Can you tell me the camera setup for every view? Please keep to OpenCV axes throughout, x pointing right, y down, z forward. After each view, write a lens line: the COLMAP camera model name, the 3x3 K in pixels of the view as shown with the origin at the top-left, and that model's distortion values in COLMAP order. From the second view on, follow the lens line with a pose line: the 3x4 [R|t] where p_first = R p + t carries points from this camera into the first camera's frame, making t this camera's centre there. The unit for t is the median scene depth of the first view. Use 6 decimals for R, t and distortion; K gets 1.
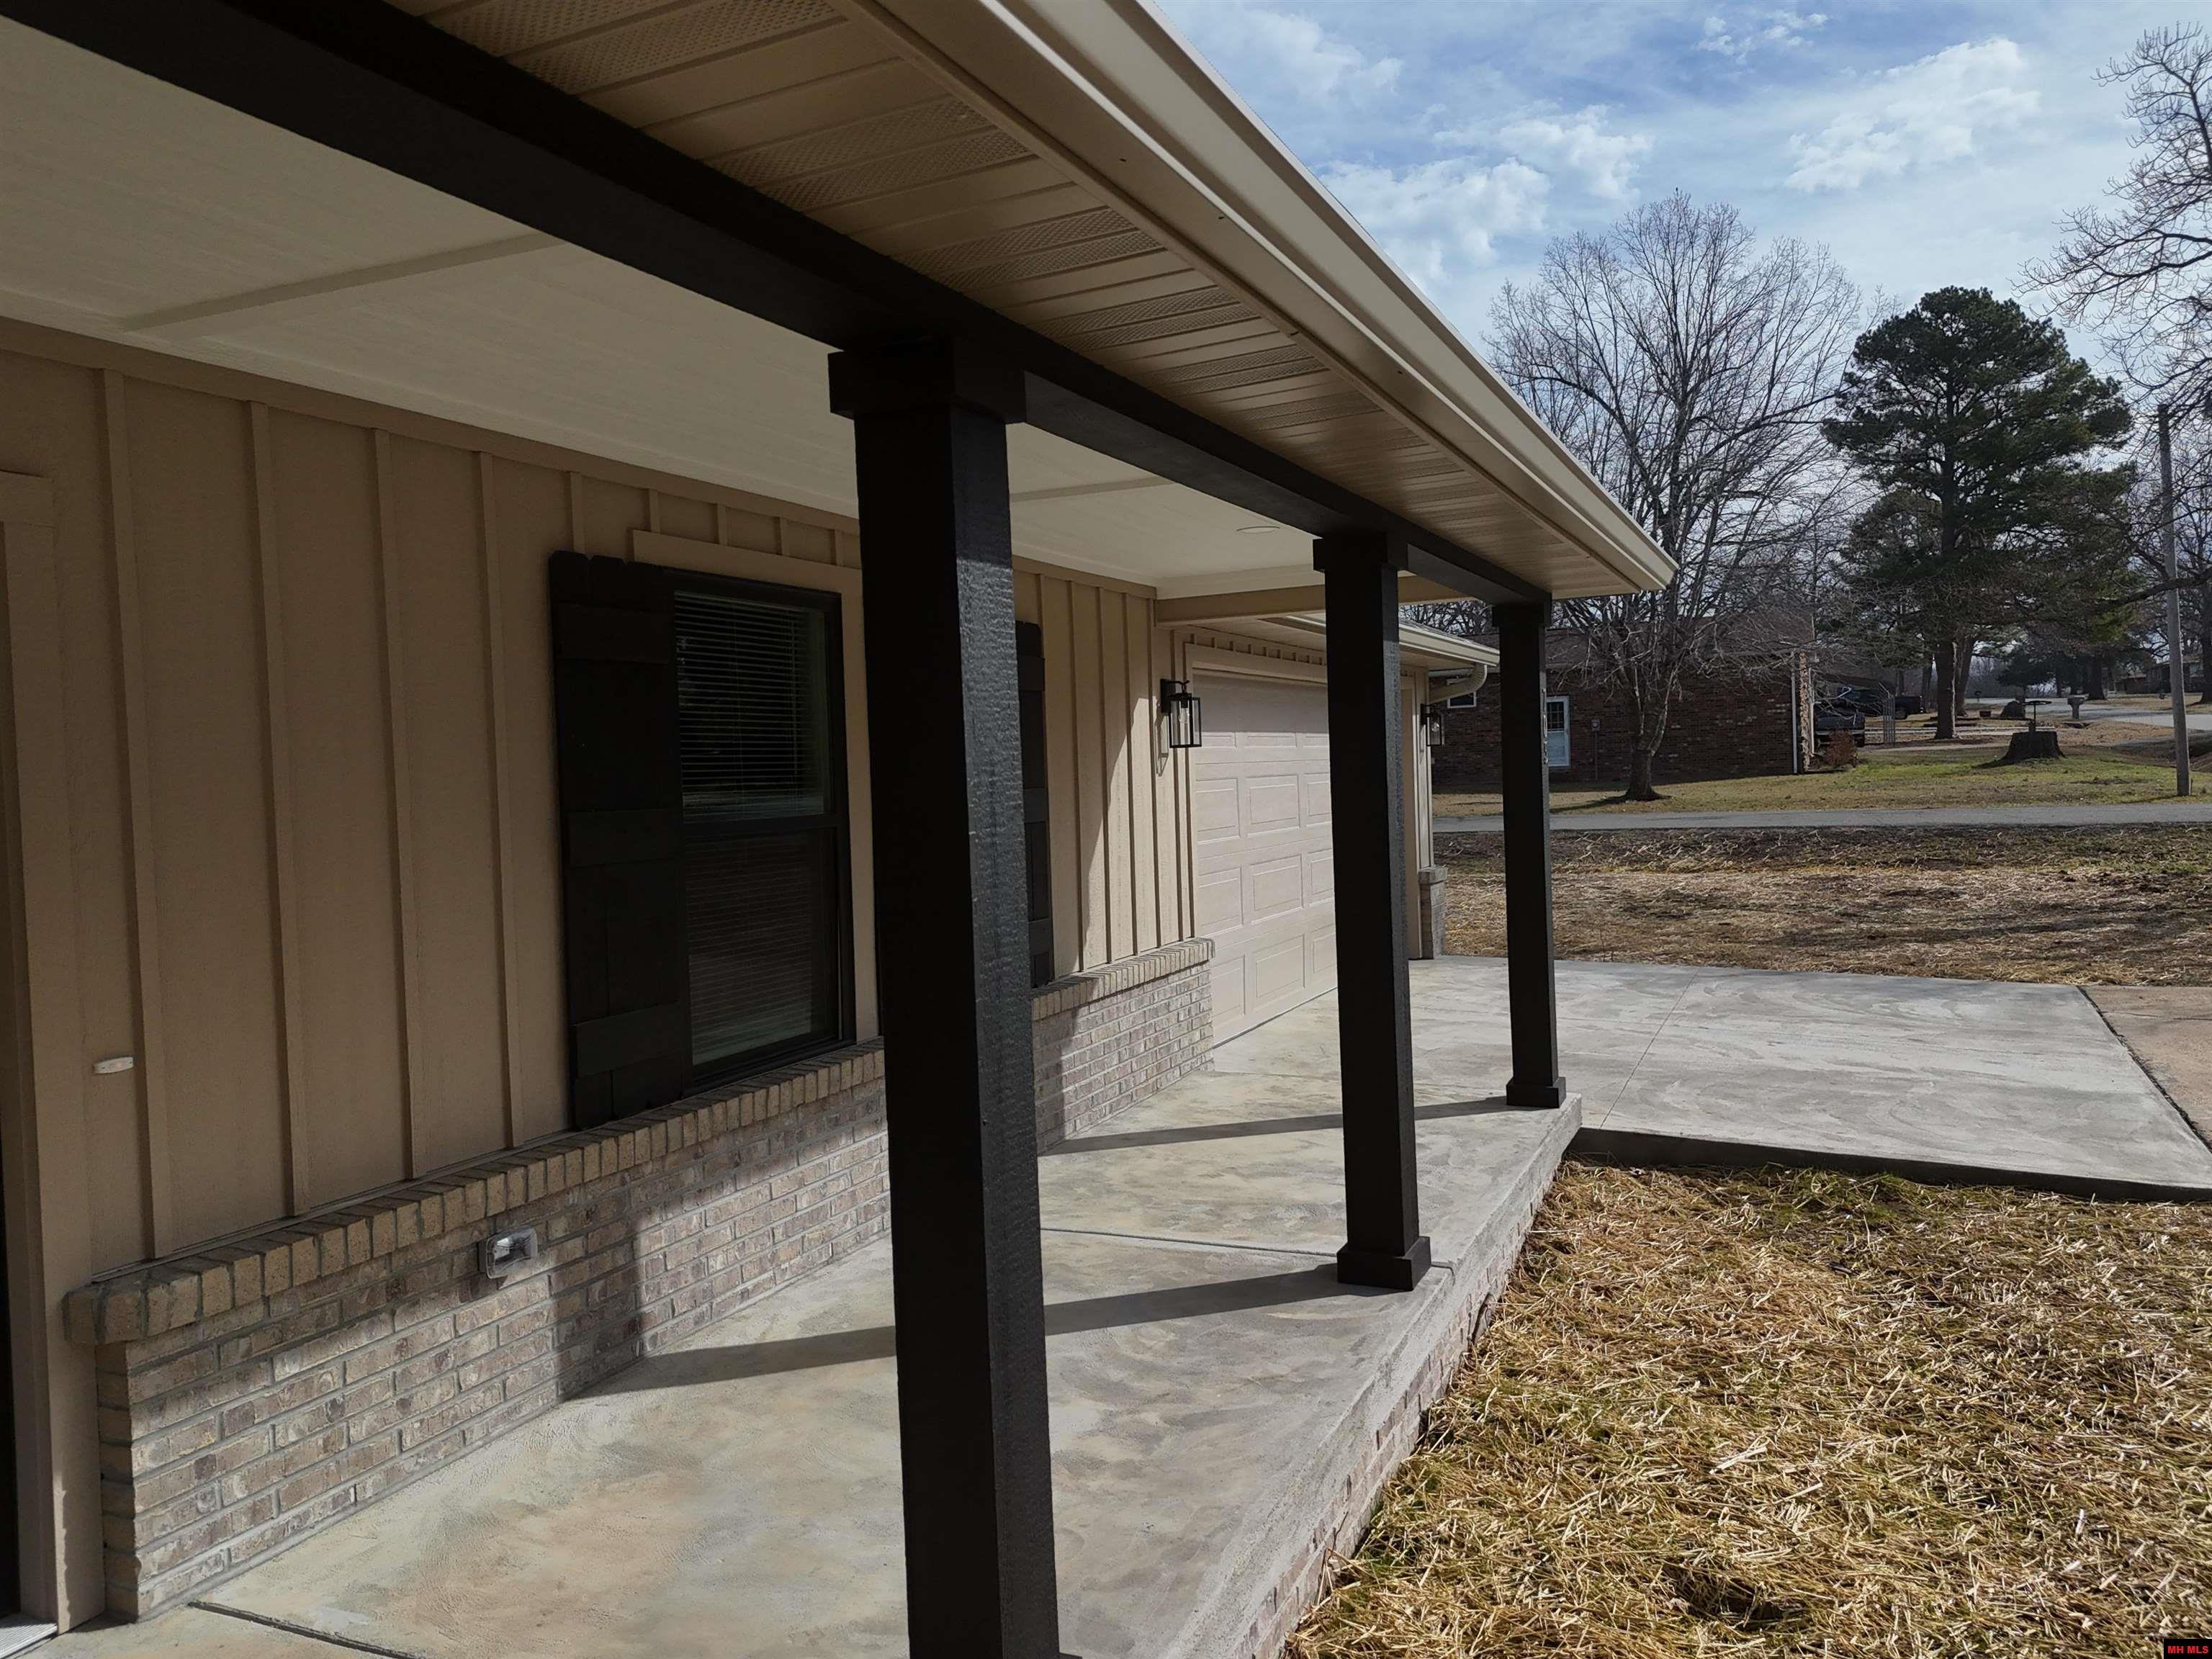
lens RADIAL K [[1624.2, 0, 1105.6], [0, 1624.2, 824.9], [0, 0, 1]] dist [0.063296, -0.048036]
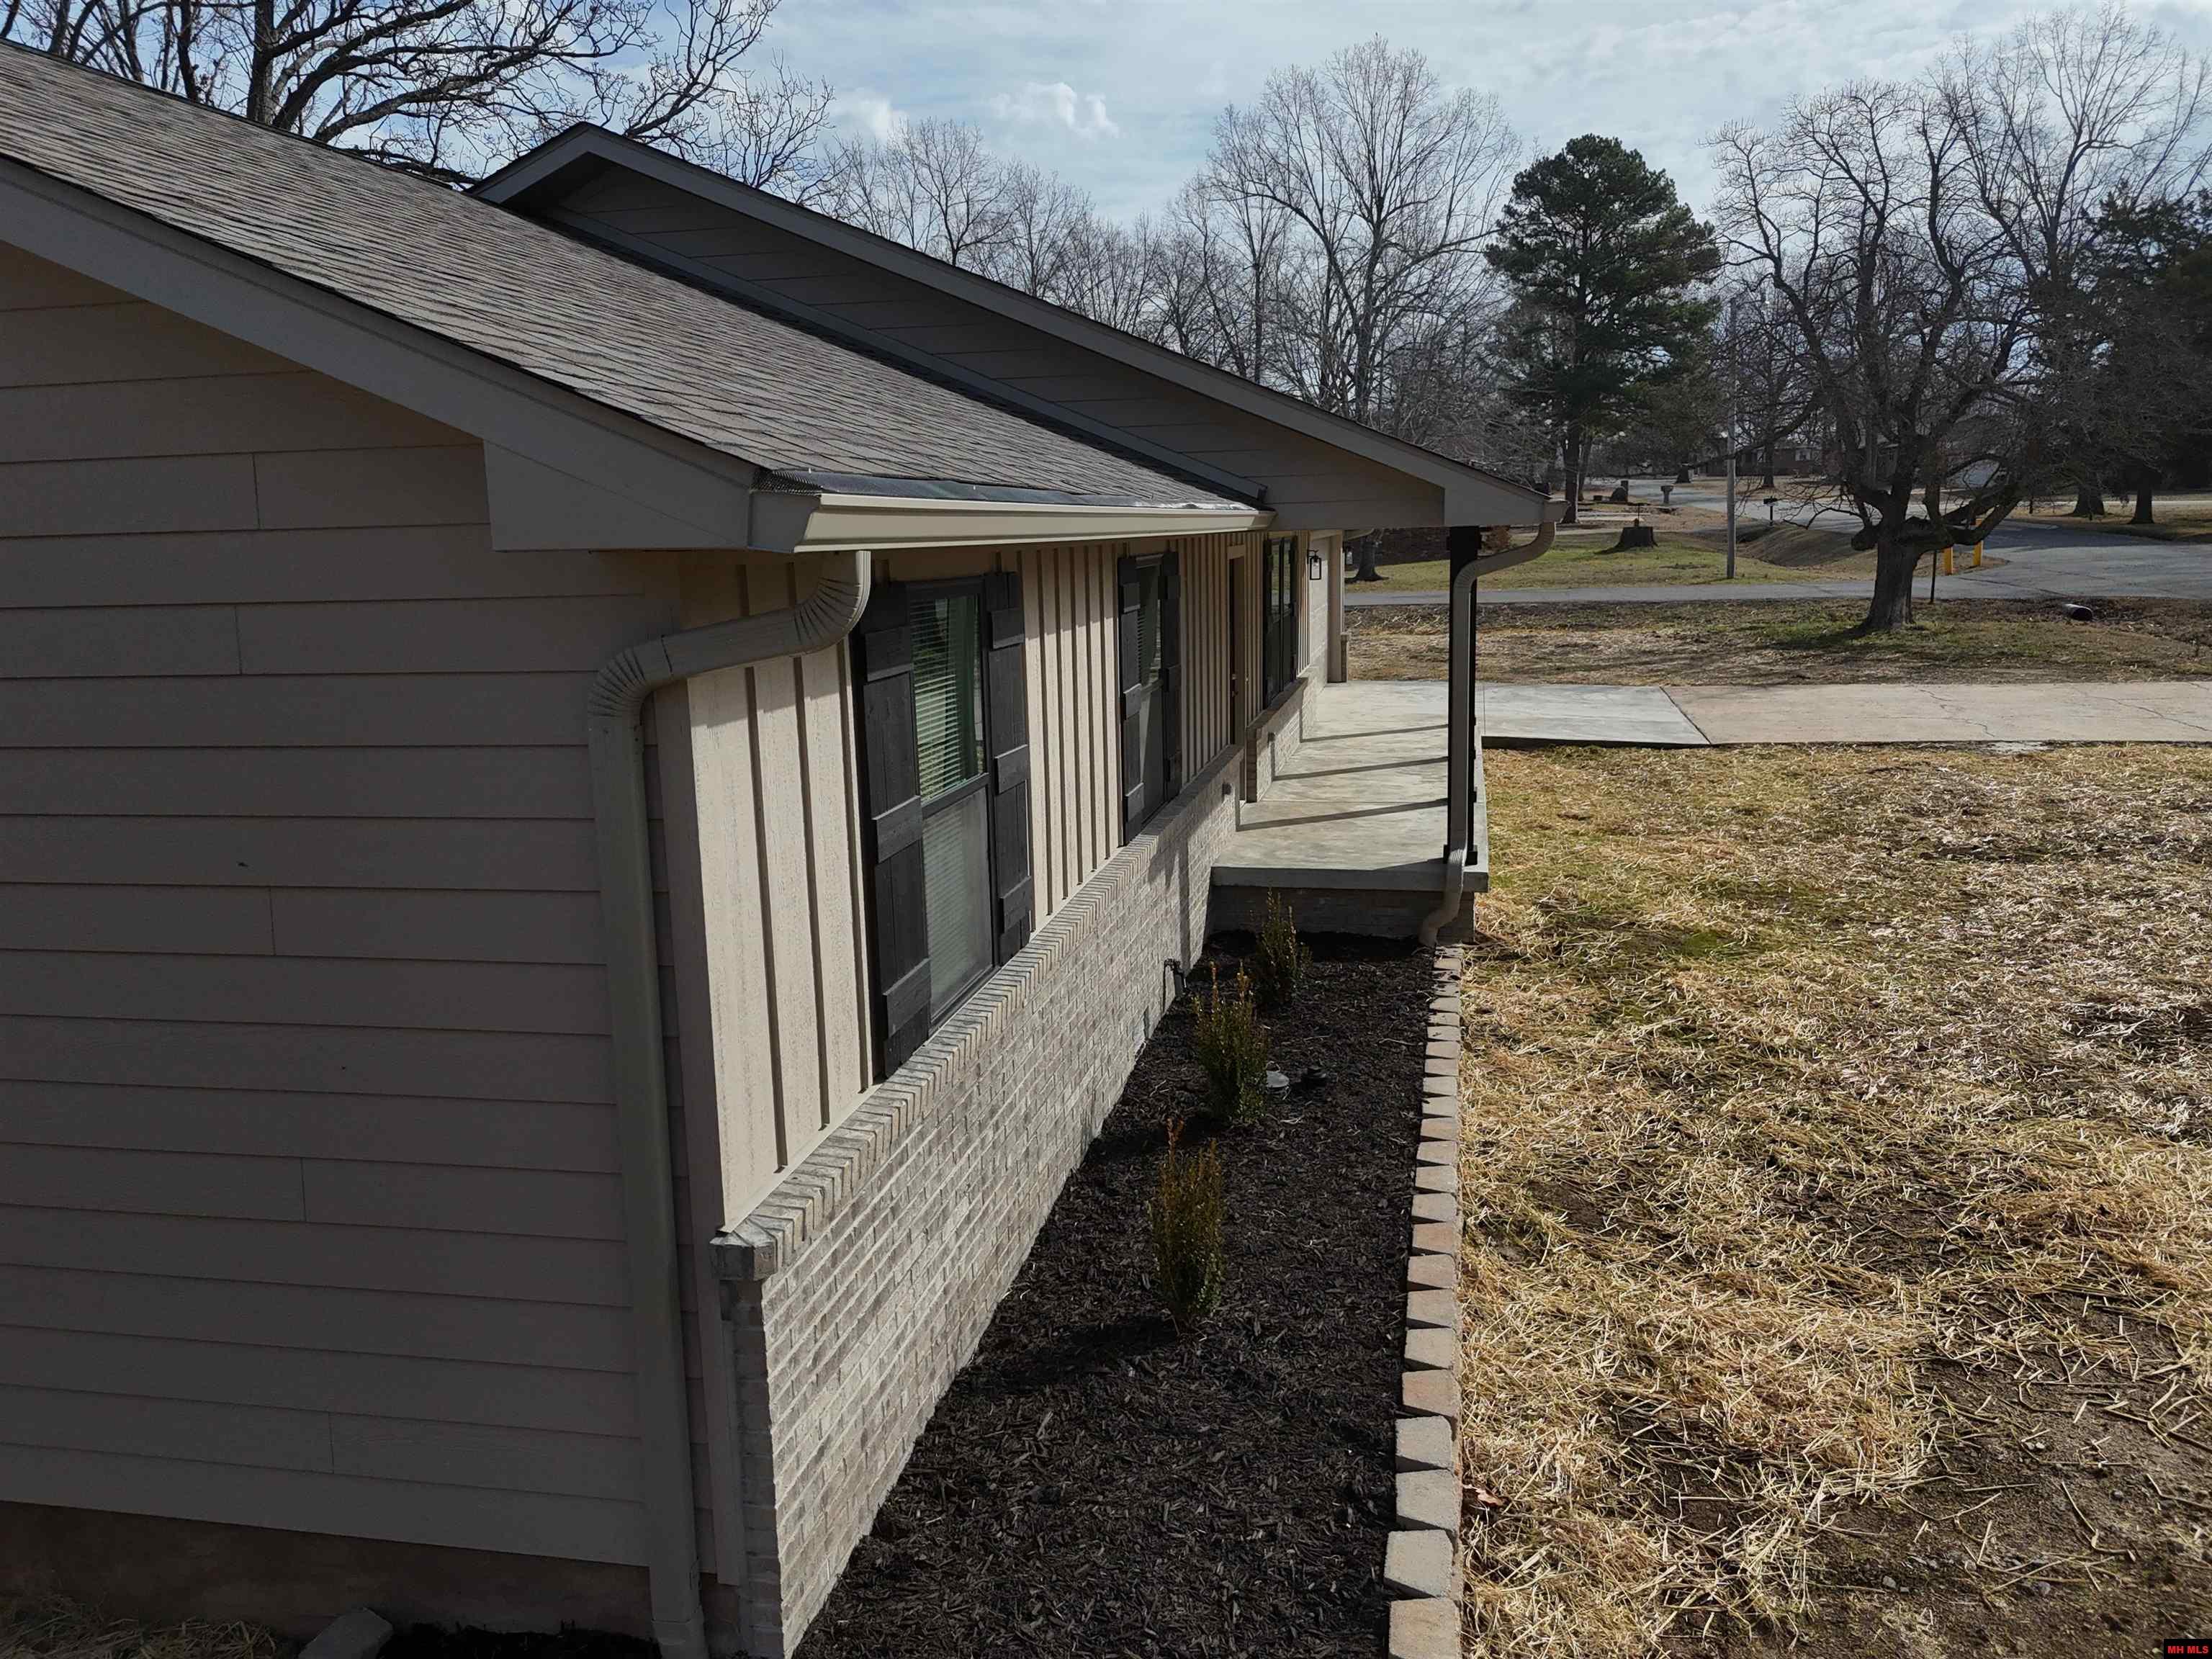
lens RADIAL K [[1624.2, 0, 1105.8], [0, 1624.2, 822.9], [0, 0, 1]] dist [0.063296, -0.048036]
pose [[0.978599, -0.028998, 0.203725, -0.086811], [0.000007, 0.990026, 0.140886, -0.003726], [-0.205778, -0.137870, 0.968838, -0.146526]]
